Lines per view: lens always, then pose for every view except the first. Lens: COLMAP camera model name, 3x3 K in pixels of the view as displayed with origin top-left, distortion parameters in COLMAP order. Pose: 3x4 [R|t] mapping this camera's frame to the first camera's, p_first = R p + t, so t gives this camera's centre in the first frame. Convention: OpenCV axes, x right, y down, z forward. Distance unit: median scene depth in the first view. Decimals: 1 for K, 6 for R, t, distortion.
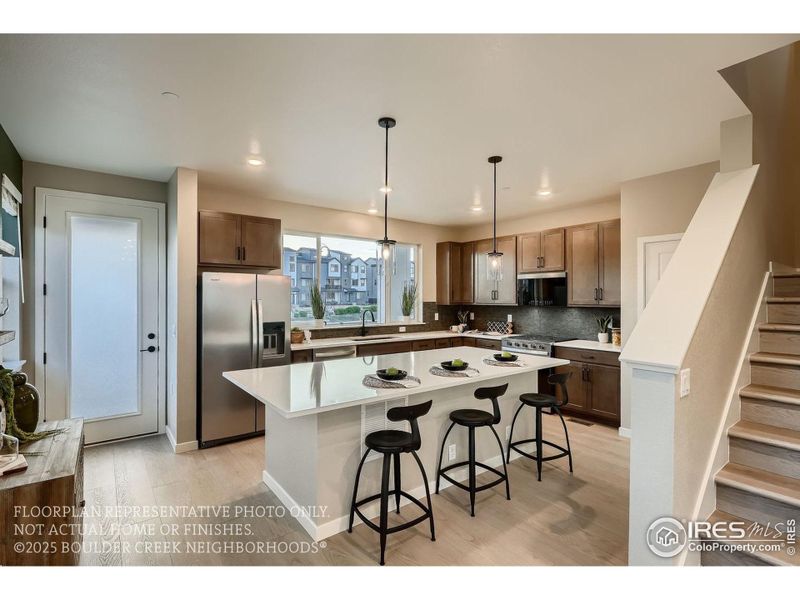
lens RADIAL K [[388.3, 0, 406.1], [0, 388.3, 298.9], [0, 0, 1]] dist [0.006254, -0.000047]
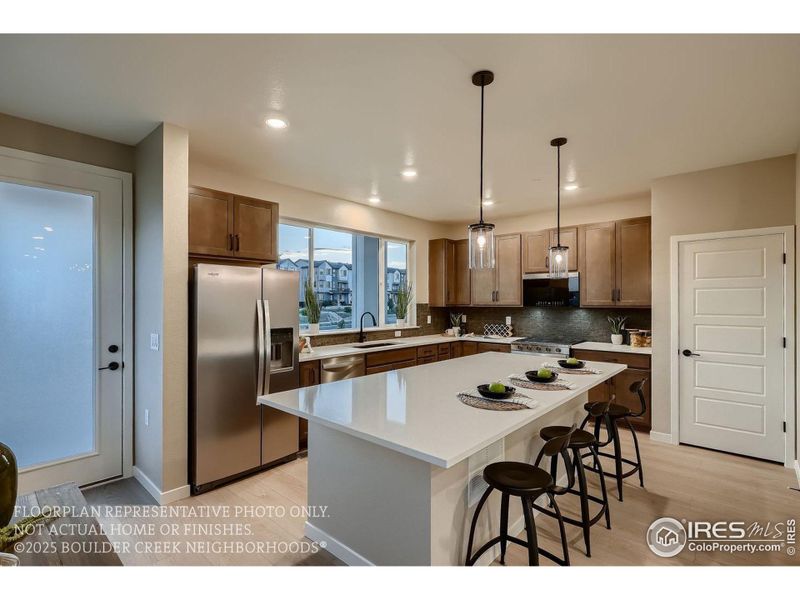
lens RADIAL K [[388.3, 0, 404.2], [0, 388.3, 303.2], [0, 0, 1]] dist [0.006254, -0.000047]
pose [[0.983548, -0.002420, 0.180632, -0.235003], [0.001958, 0.999994, 0.002734, 0.006539], [-0.180638, -0.002335, 0.983547, 0.158439]]
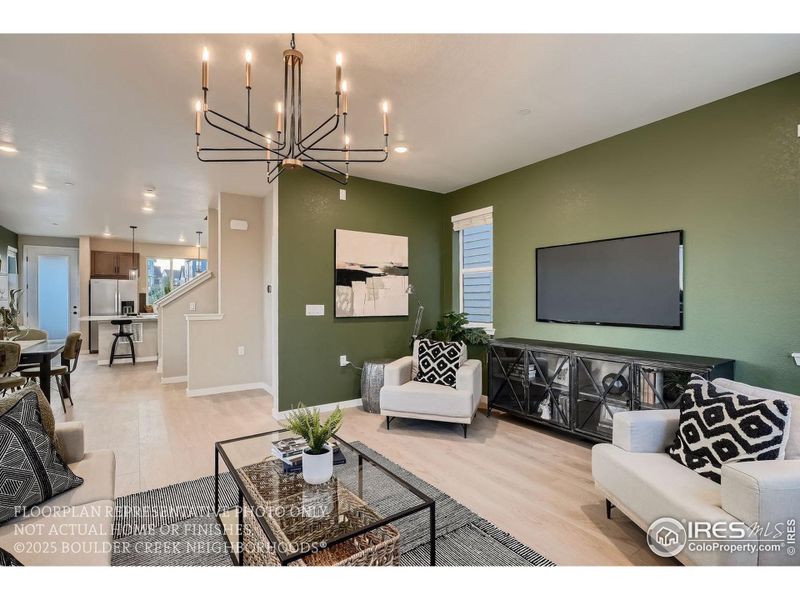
lens RADIAL K [[388.3, 0, 400.5], [0, 388.3, 296.8], [0, 0, 1]] dist [0.006254, -0.000047]
pose [[0.997820, -0.002414, -0.065944, 1.364289], [0.002196, 0.999992, -0.003384, 0.047383], [0.065951, 0.003232, 0.997818, -1.120895]]
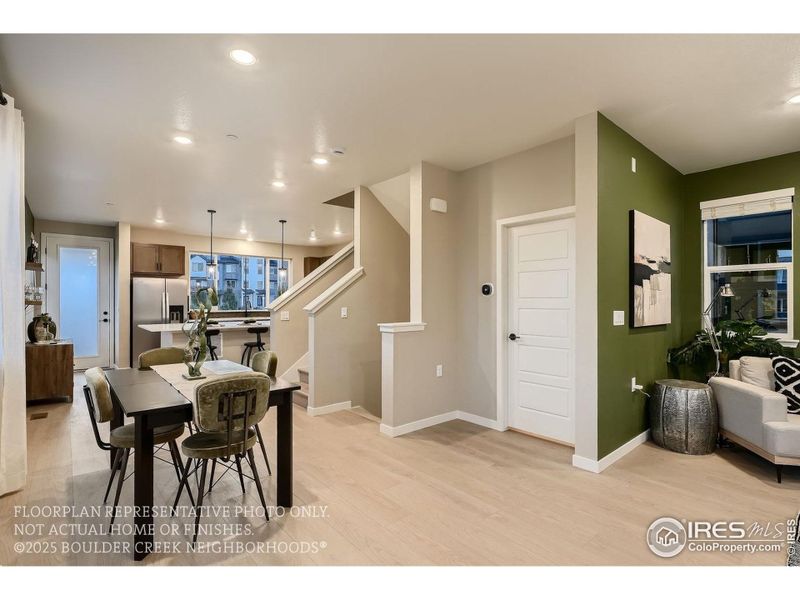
lens RADIAL K [[388.3, 0, 402.8], [0, 388.3, 300.8], [0, 0, 1]] dist [0.006254, -0.000047]
pose [[0.998636, -0.001409, 0.052202, 0.608053], [0.001601, 0.999992, -0.003628, 0.047025], [-0.052197, 0.003707, 0.998630, -0.846759]]
